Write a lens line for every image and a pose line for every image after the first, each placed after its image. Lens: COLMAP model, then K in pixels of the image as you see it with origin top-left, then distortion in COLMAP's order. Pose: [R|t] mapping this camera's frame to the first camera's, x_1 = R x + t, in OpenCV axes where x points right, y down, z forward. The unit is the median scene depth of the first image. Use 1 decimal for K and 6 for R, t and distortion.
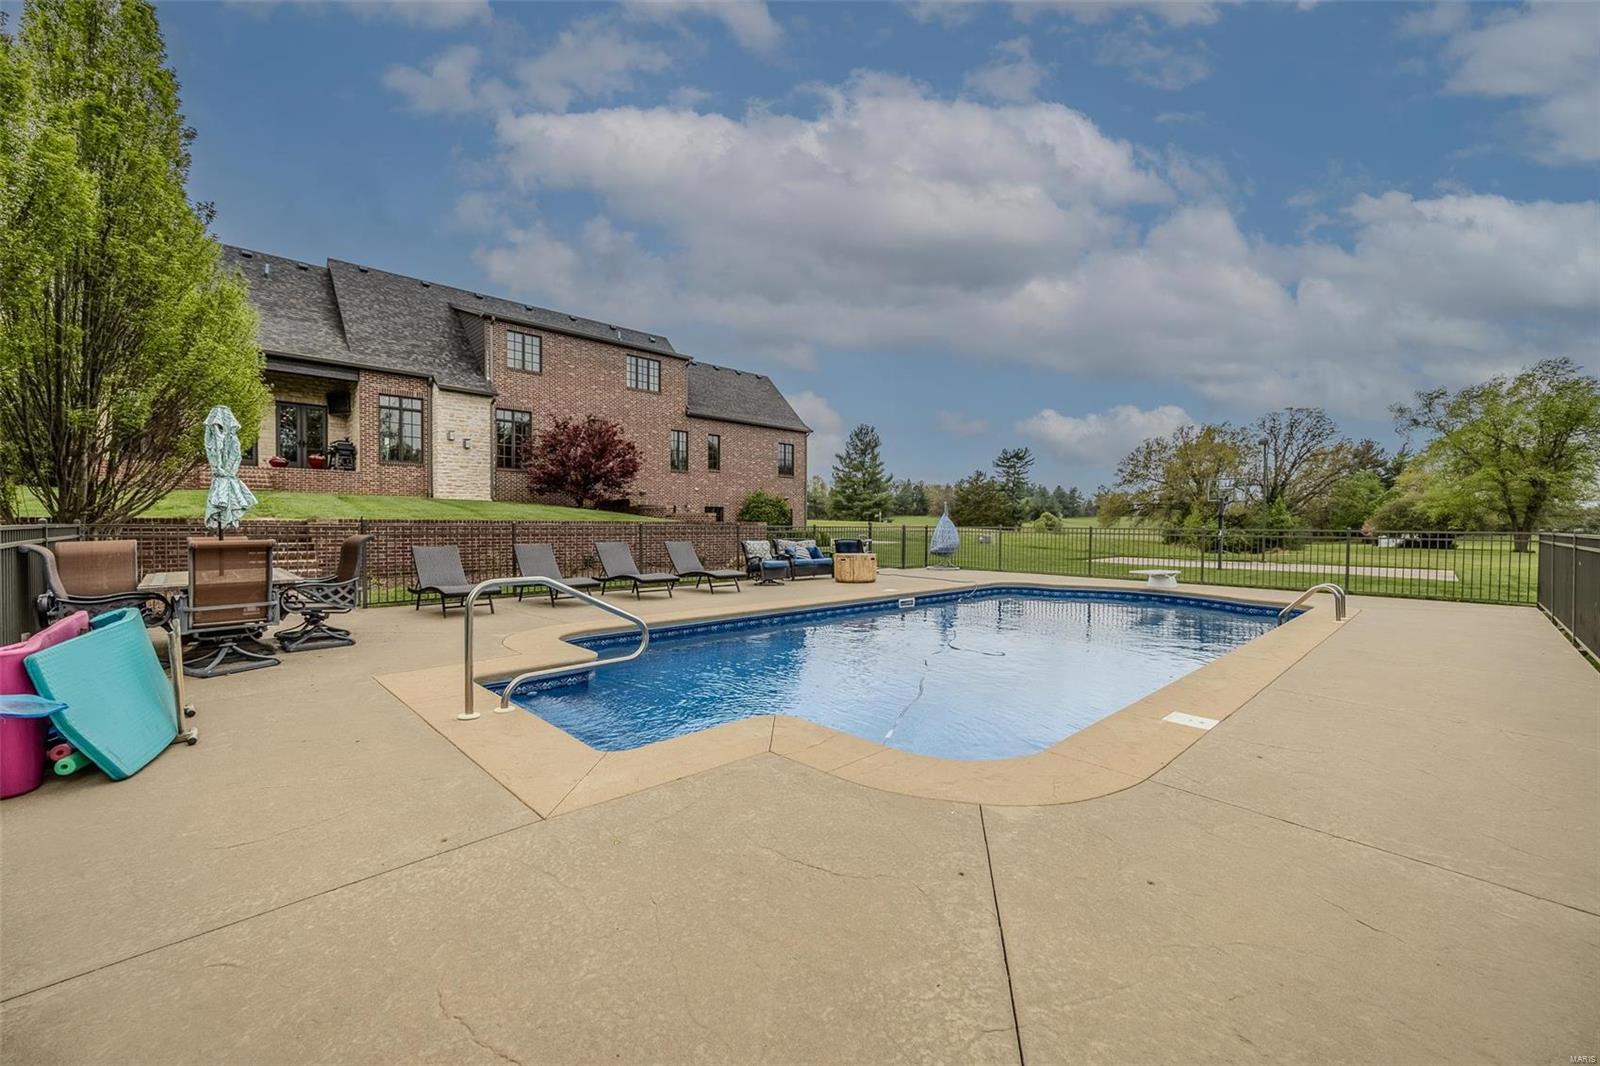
lens RADIAL K [[639.9, 0, 804.3], [0, 639.9, 527.8], [0, 0, 1]] dist [-0.003011, -0.000157]
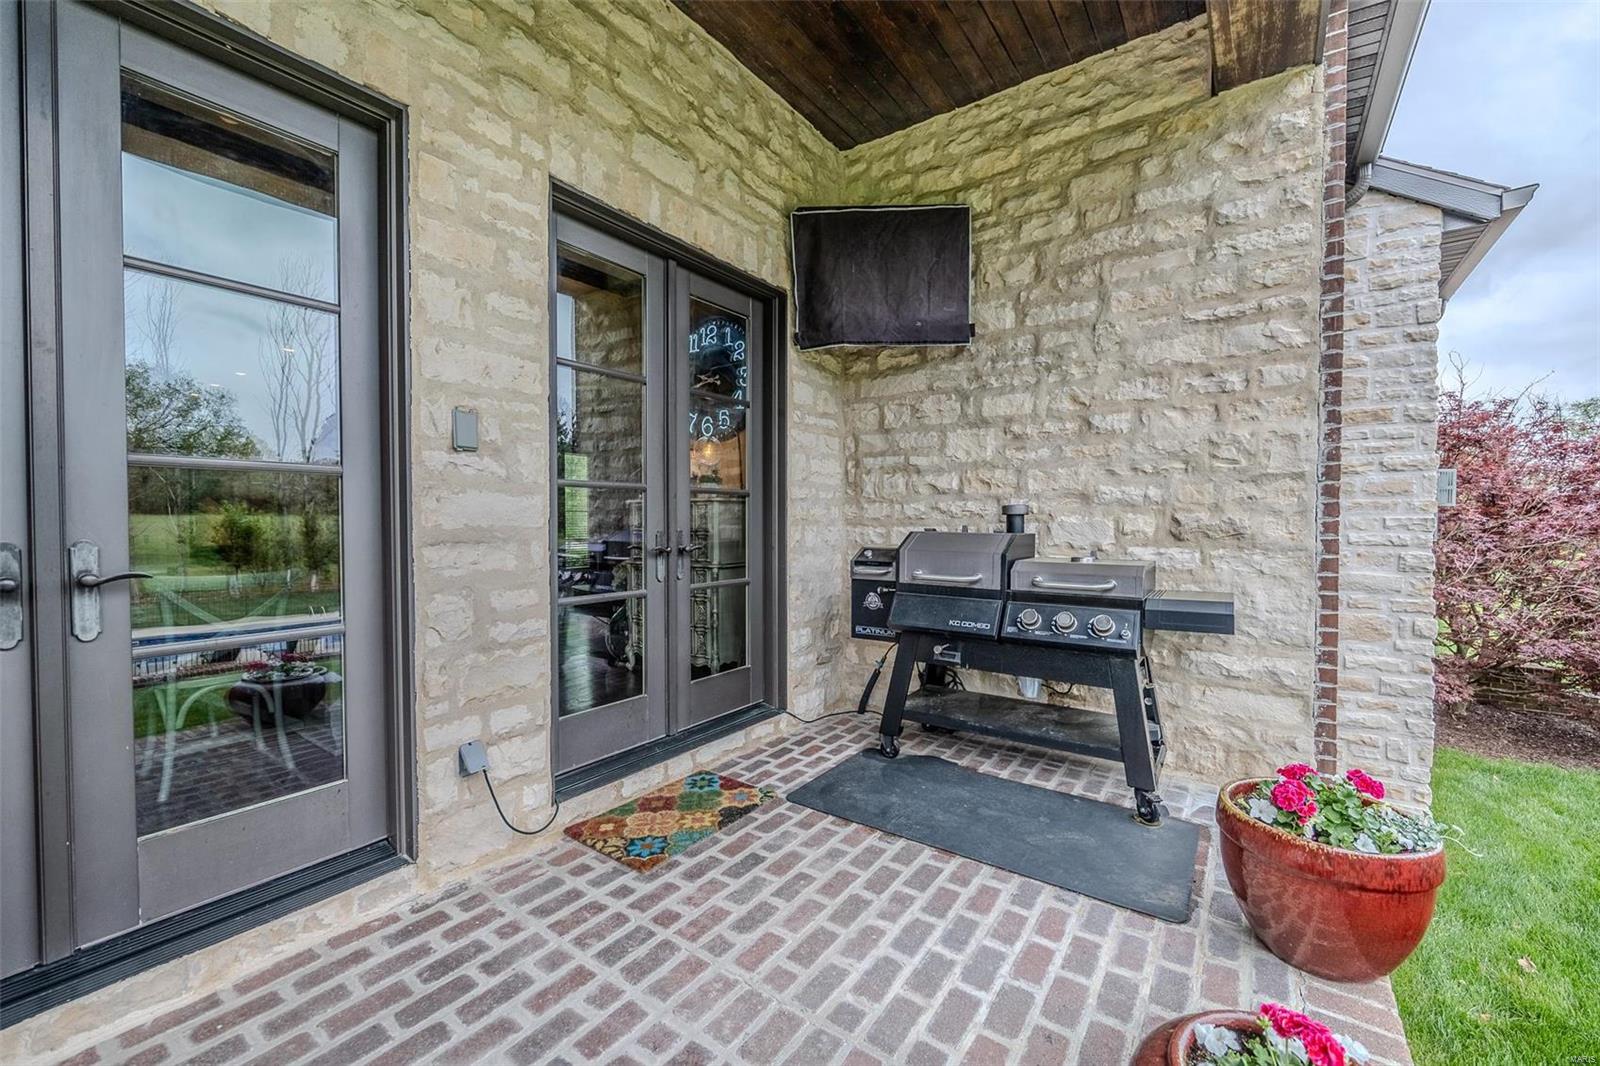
lens RADIAL K [[639.9, 0, 802.4], [0, 639.9, 531.8], [0, 0, 1]] dist [-0.003011, -0.000157]
pose [[0.983042, -0.010034, 0.183107, -0.786596], [0.009345, 0.999946, 0.004626, -0.136171], [-0.183144, -0.002836, 0.983082, 0.866138]]
